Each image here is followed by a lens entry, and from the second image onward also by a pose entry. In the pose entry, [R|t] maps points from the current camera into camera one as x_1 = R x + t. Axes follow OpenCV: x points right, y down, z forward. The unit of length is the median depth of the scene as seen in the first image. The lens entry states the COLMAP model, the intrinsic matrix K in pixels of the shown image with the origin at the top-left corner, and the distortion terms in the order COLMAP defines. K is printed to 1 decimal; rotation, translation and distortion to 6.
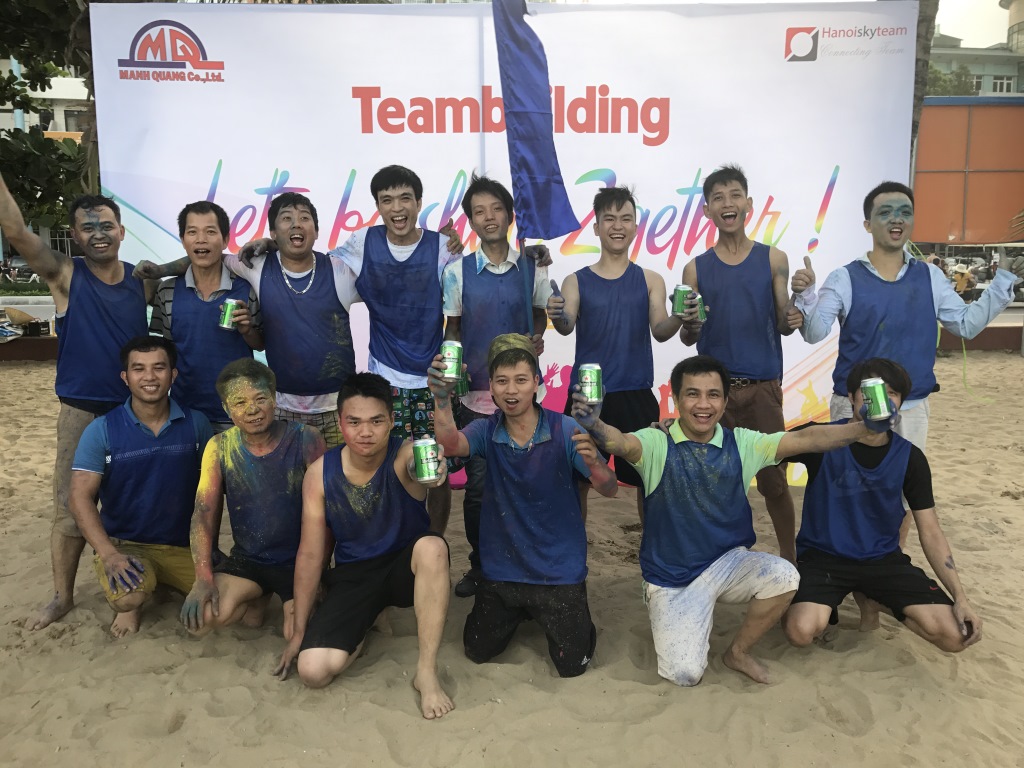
lens RADIAL K [[821.0, 0, 509.4], [0, 821.0, 382.0], [0, 0, 1]] dist [0.008714, -0.022474]
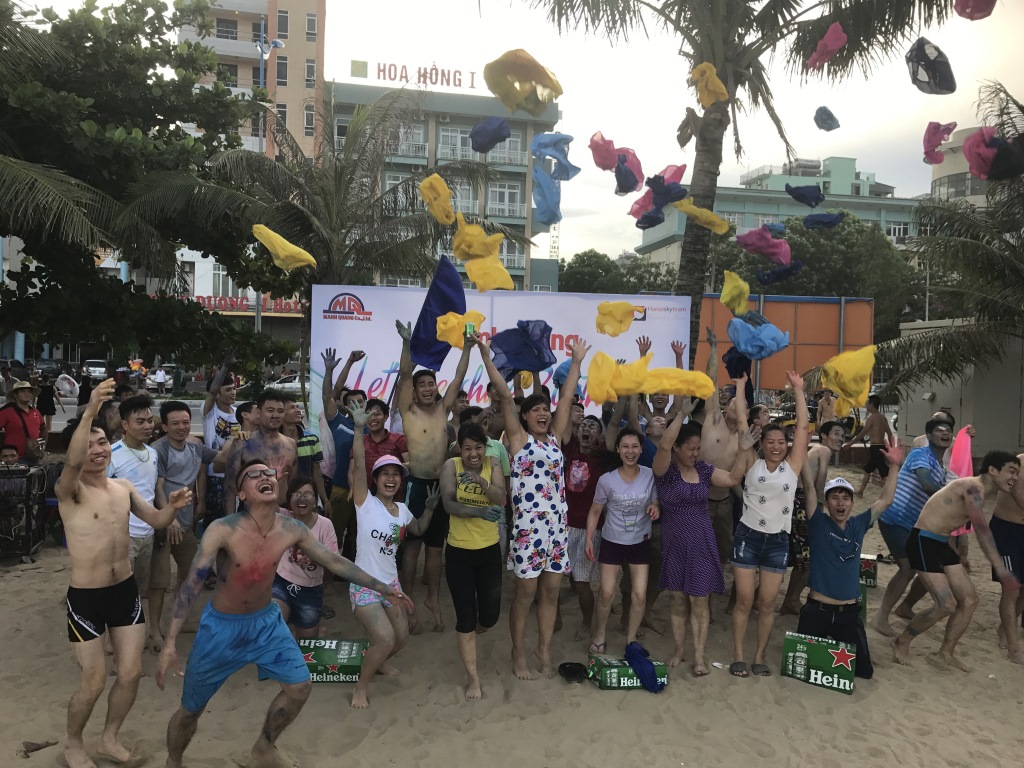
lens RADIAL K [[795.2, 0, 512.0], [0, 795.2, 384.0], [0, 0, 1]] dist [-0.003659, -0.006037]
pose [[0.998788, 0.031286, 0.038001, -0.054364], [-0.026109, 0.991195, -0.129812, 0.057131], [-0.041728, 0.128662, 0.990810, -1.042672]]
